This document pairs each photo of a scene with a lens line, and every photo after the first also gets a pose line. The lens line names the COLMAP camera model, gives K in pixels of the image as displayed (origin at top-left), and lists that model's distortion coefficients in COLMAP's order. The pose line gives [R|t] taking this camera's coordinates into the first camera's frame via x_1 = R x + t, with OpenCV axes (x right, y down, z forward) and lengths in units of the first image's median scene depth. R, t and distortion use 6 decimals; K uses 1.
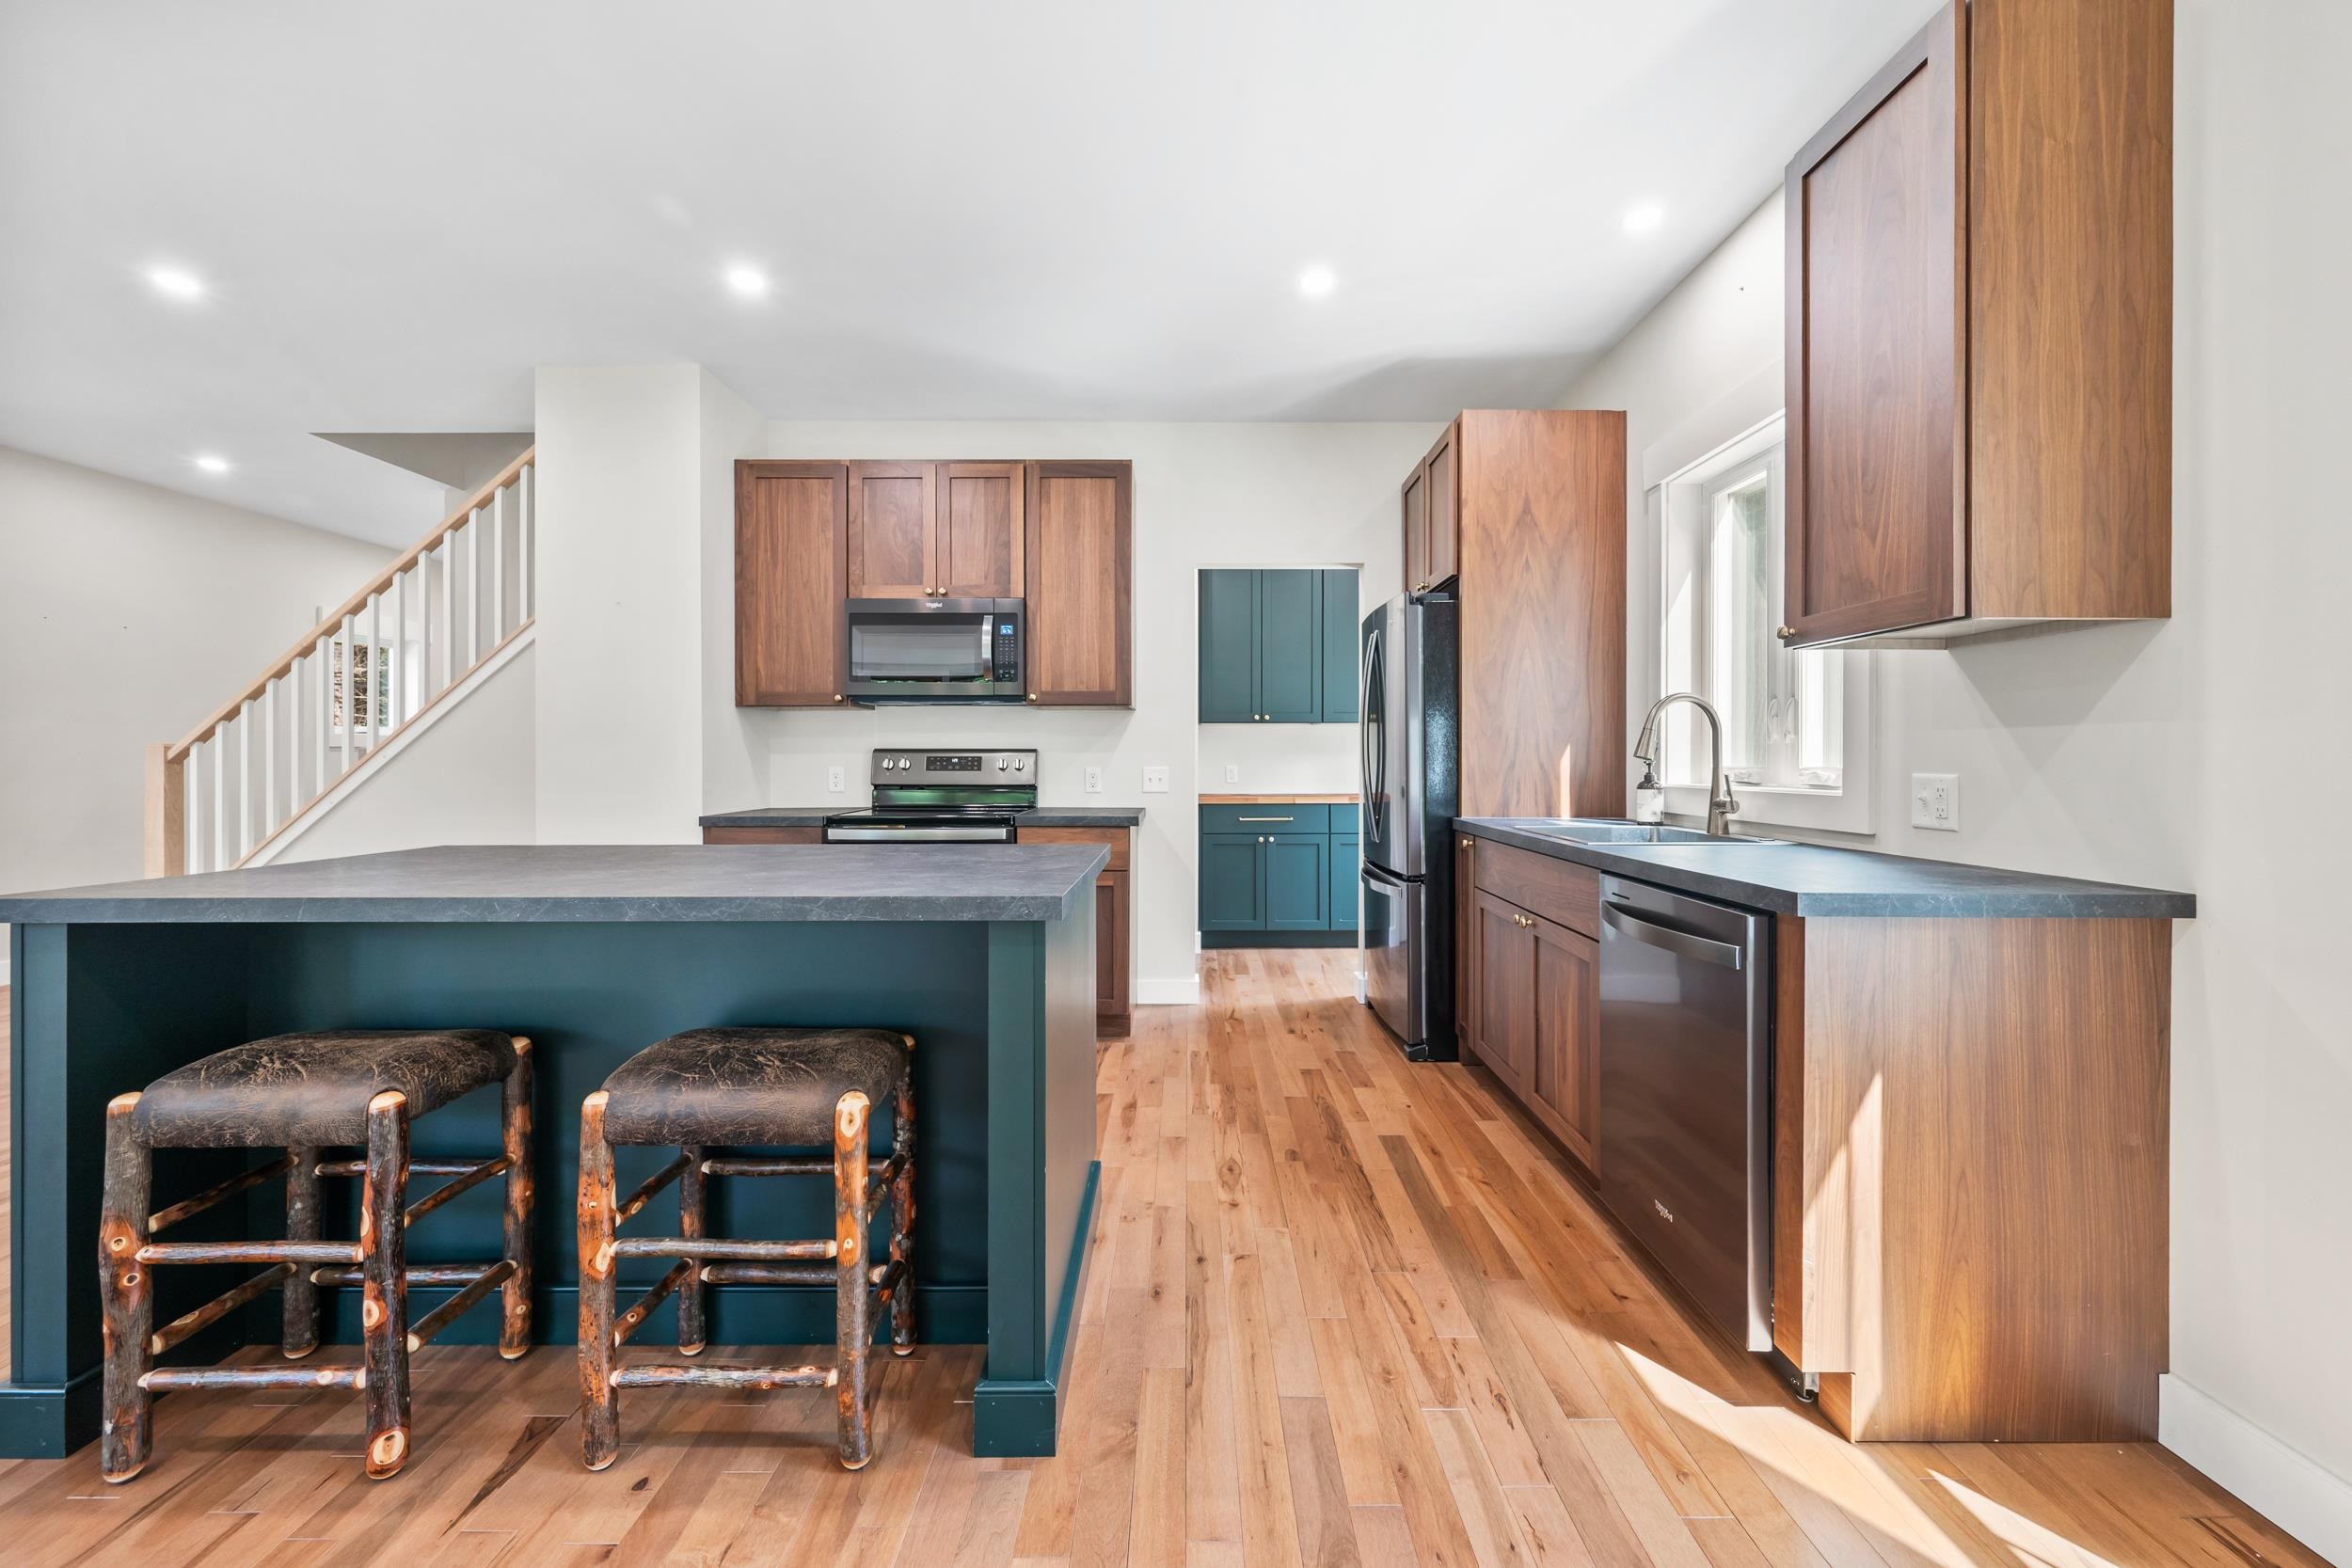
lens RADIAL K [[900.7, 0, 1207.0], [0, 900.7, 763.7], [0, 0, 1]] dist [-0.001323, 0.002730]
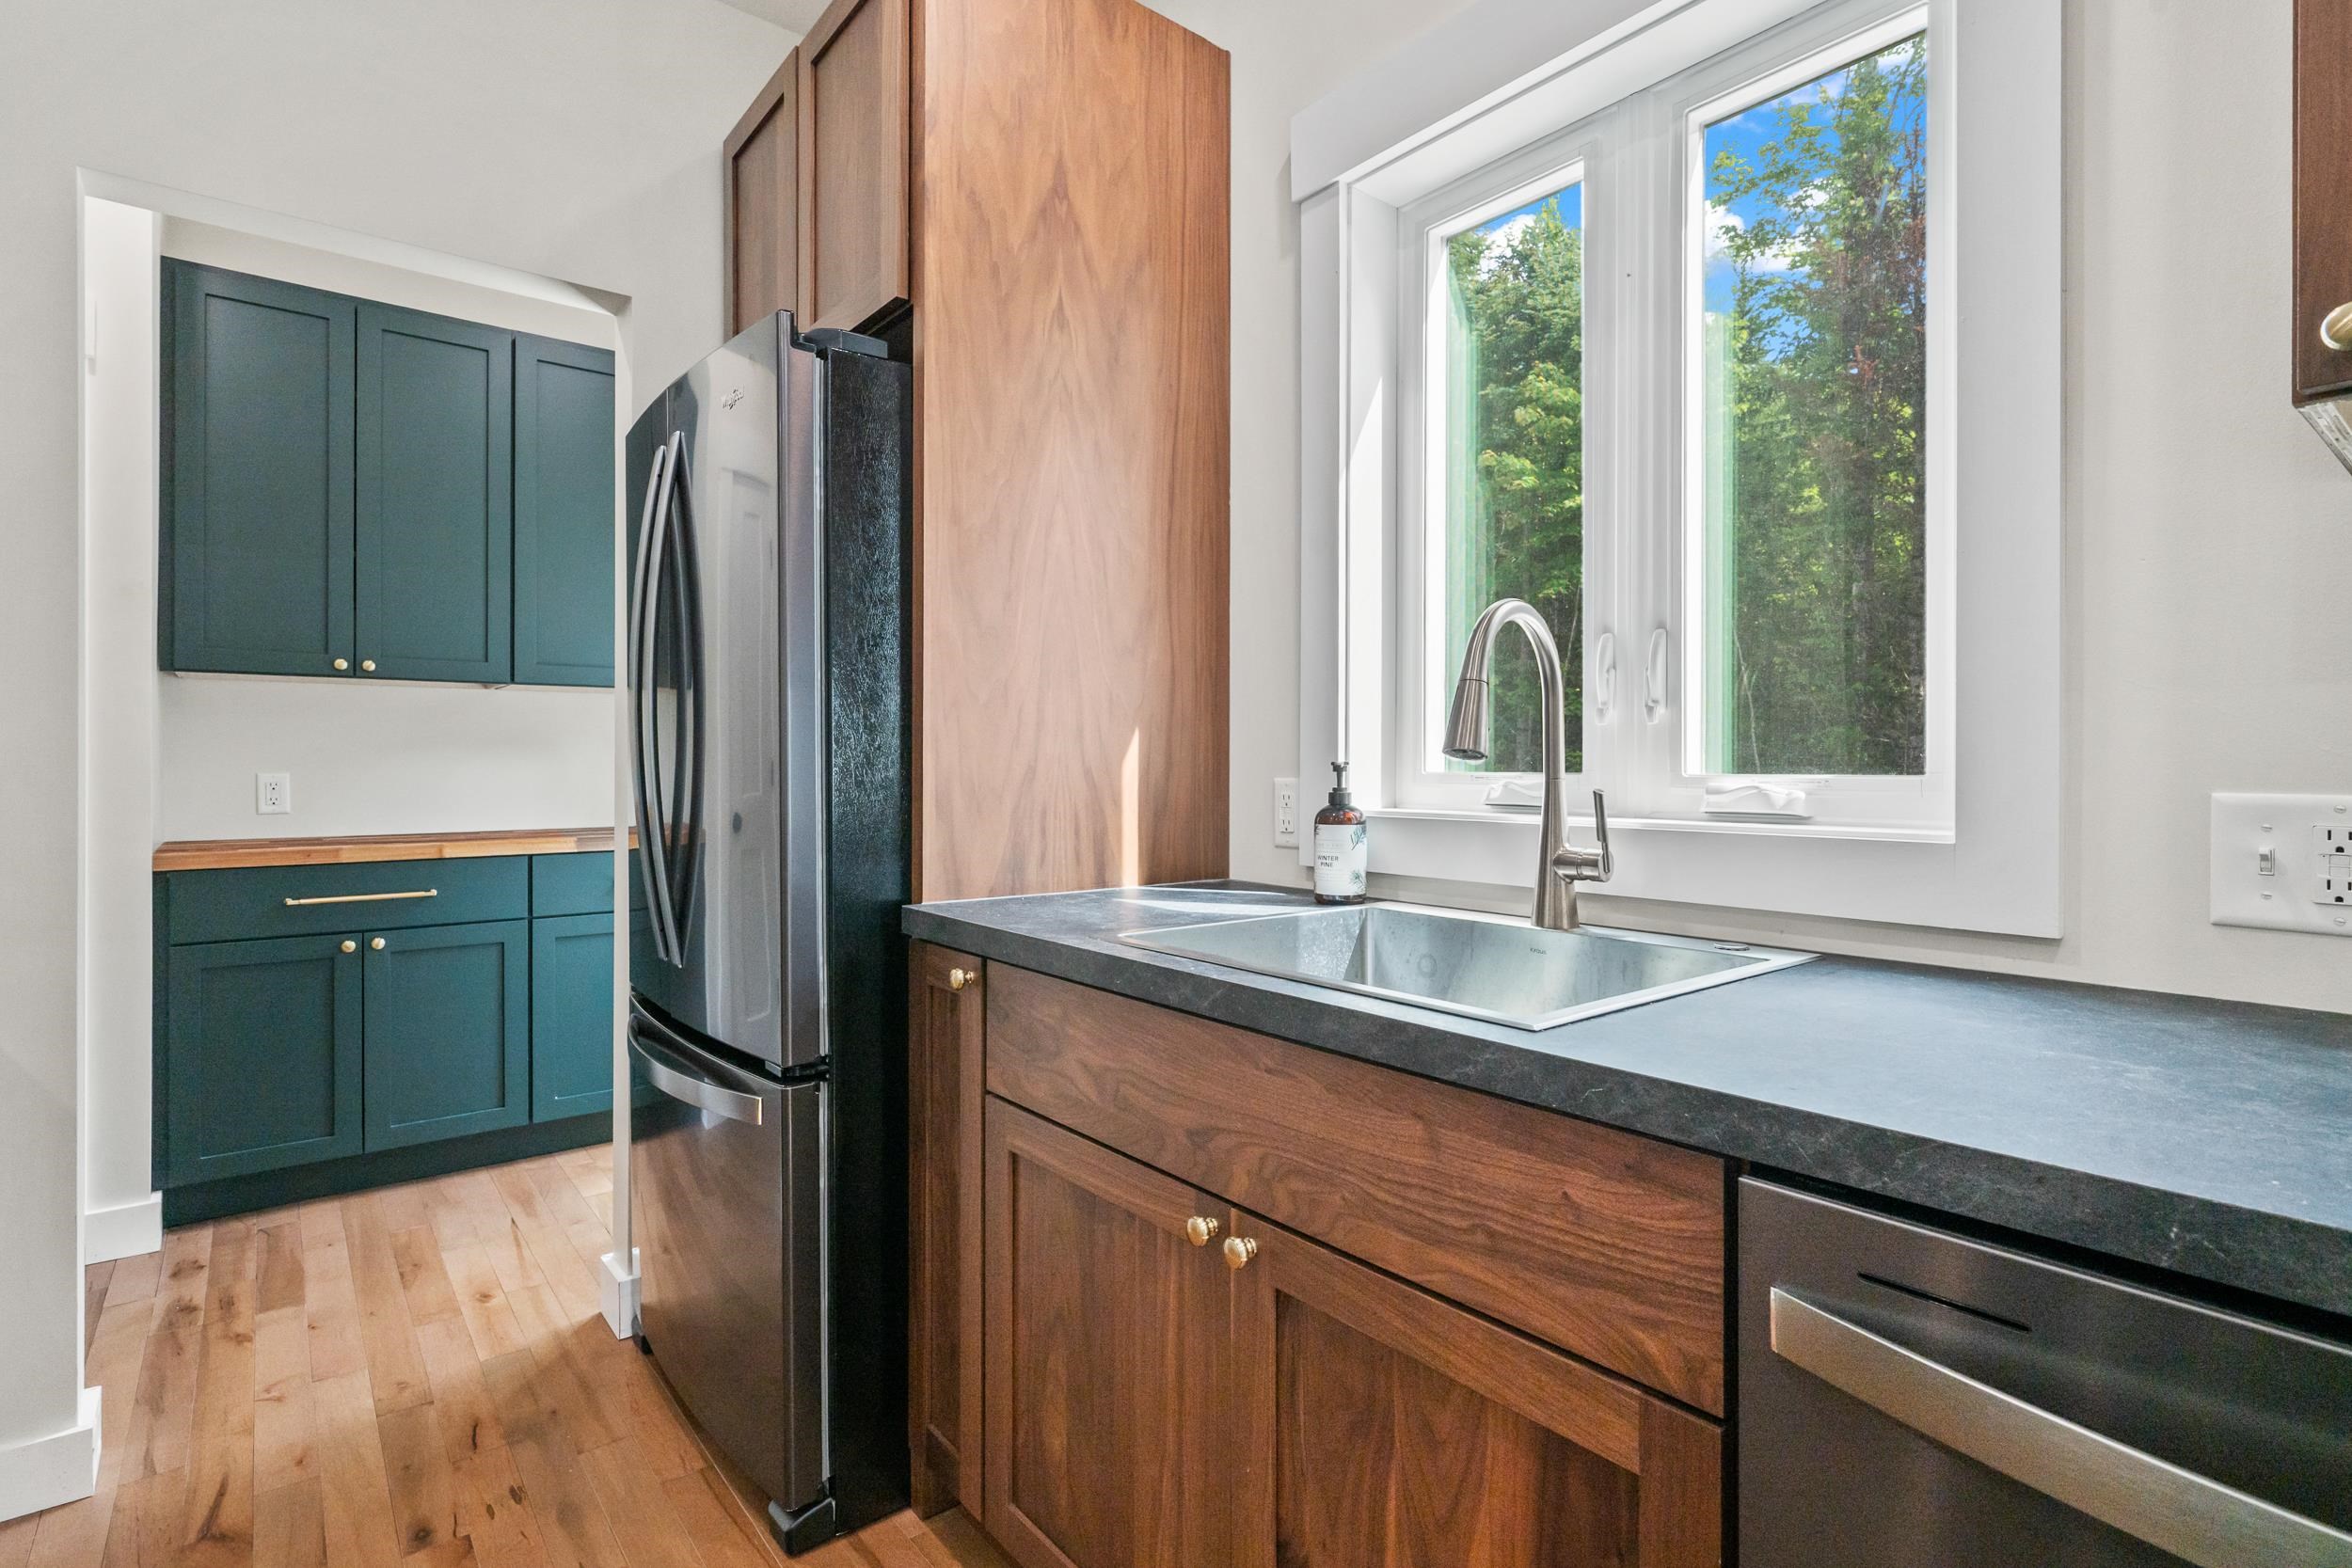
lens RADIAL K [[1137.6, 0, 1175.7], [0, 1137.6, 762.9], [0, 0, 1]] dist [-0.004667, 0.000082]
pose [[0.788021, 0.002480, 0.615643, 0.060054], [0.000938, 0.999986, -0.005229, 0.000004], [-0.615648, 0.004698, 0.788008, 0.529774]]
